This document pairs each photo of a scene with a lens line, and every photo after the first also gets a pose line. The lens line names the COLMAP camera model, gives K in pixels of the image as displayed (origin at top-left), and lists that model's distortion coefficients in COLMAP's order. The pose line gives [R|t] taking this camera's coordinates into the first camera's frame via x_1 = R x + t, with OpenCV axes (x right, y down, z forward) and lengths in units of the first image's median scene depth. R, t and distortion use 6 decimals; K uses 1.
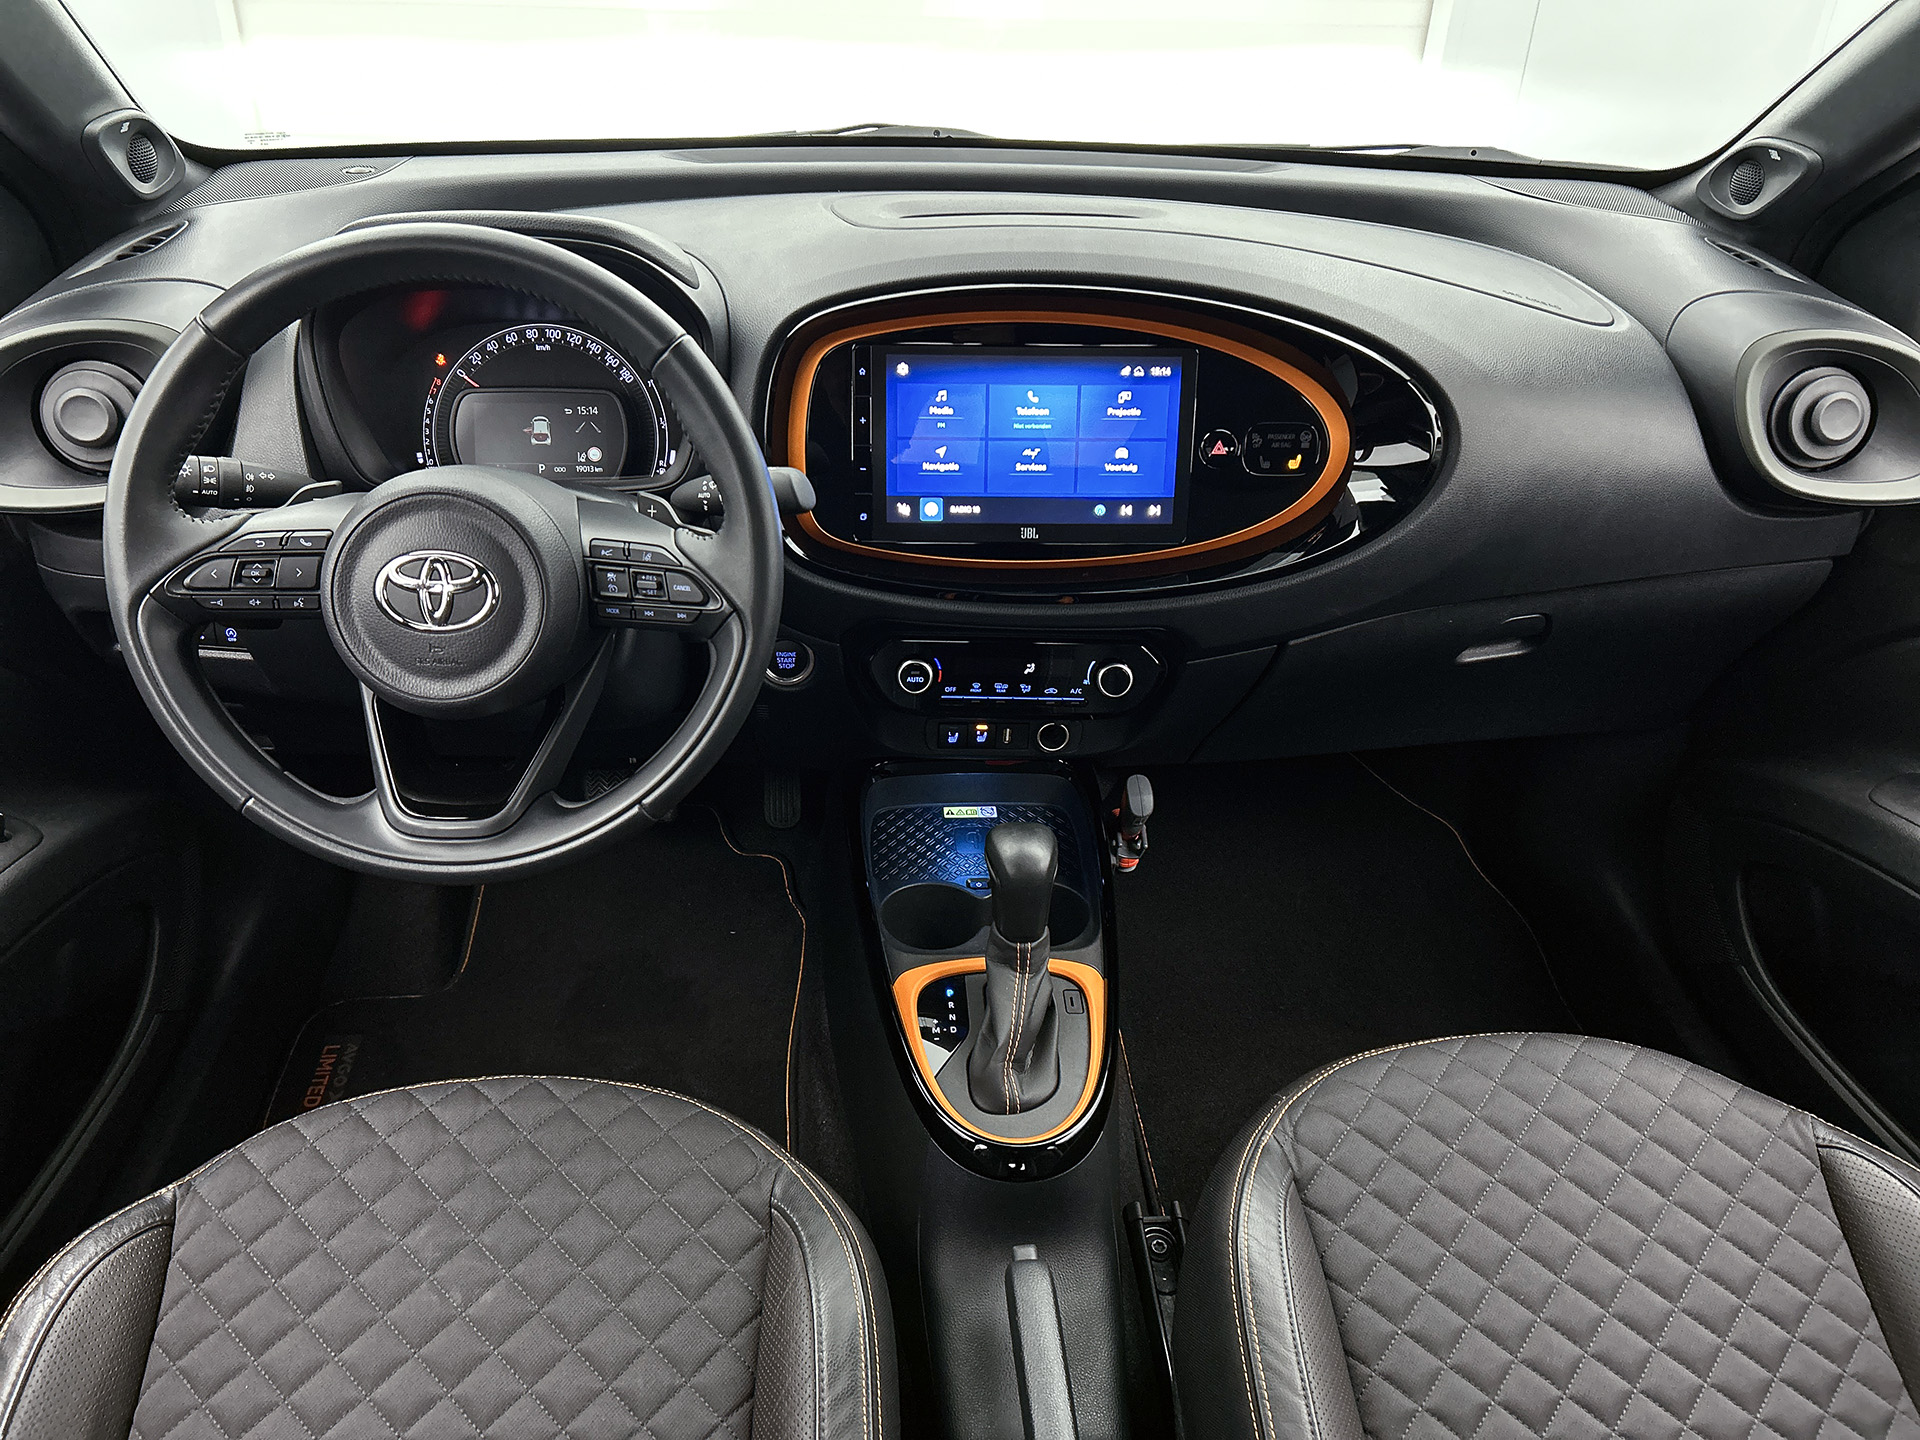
lens RADIAL K [[1444.4, 0, 965.7], [0, 1444.4, 713.9], [0, 0, 1]] dist [0.055995, -0.031542]
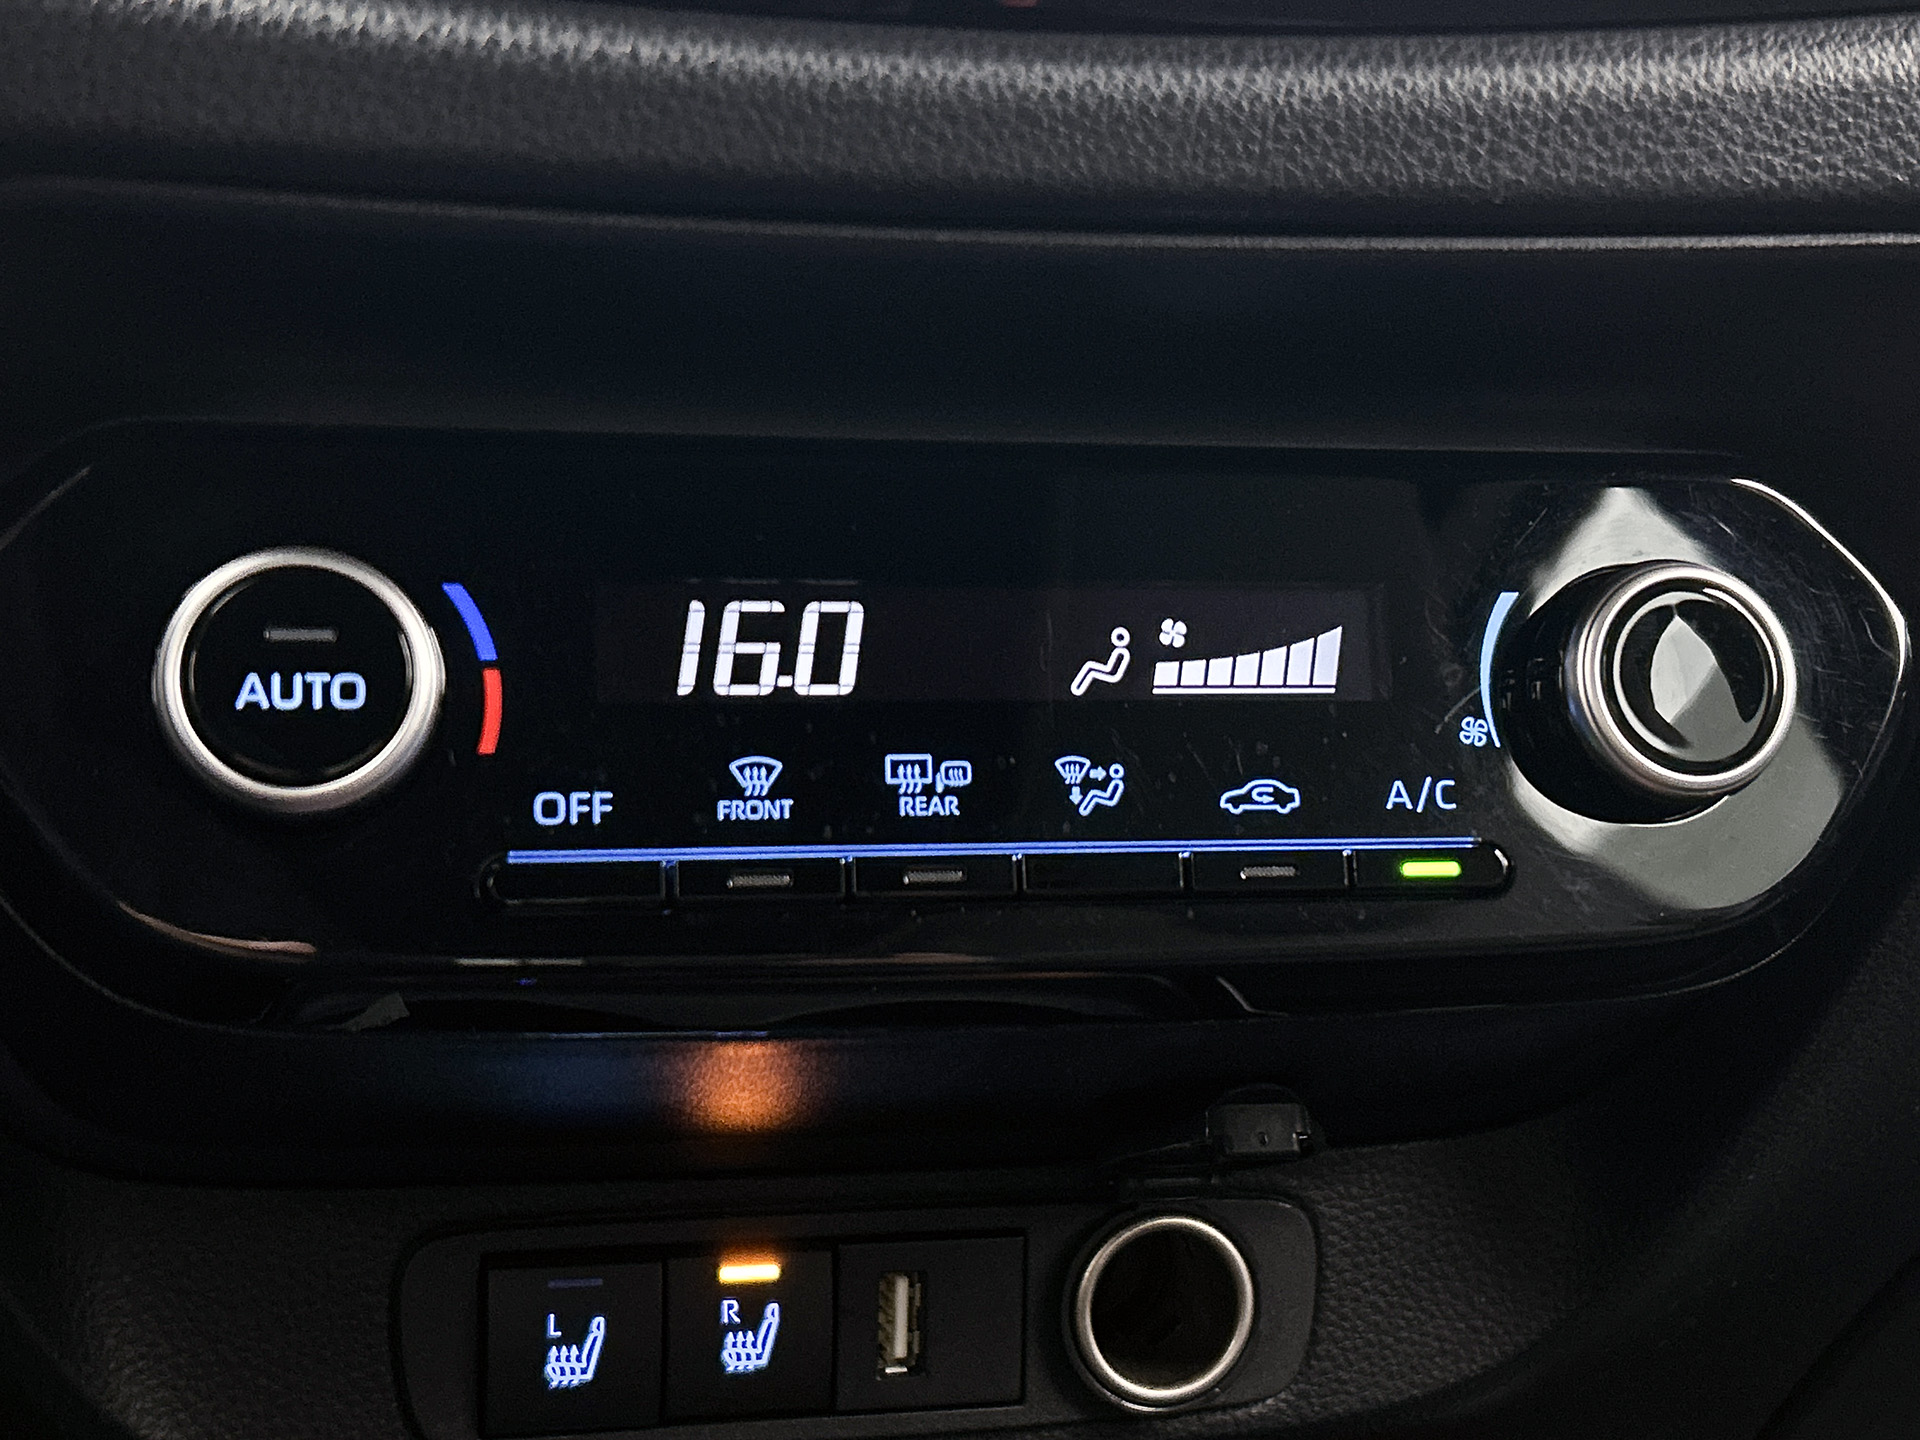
lens RADIAL K [[2559.2, 0, 959.7], [0, 2559.2, 719.9], [0, 0, 1]] dist [0.289710, 0.000000]
pose [[0.981983, -0.036024, 0.185506, -0.019857], [0.106804, 0.915637, -0.387558, 0.076420], [-0.155895, 0.400388, 0.902987, 0.769958]]
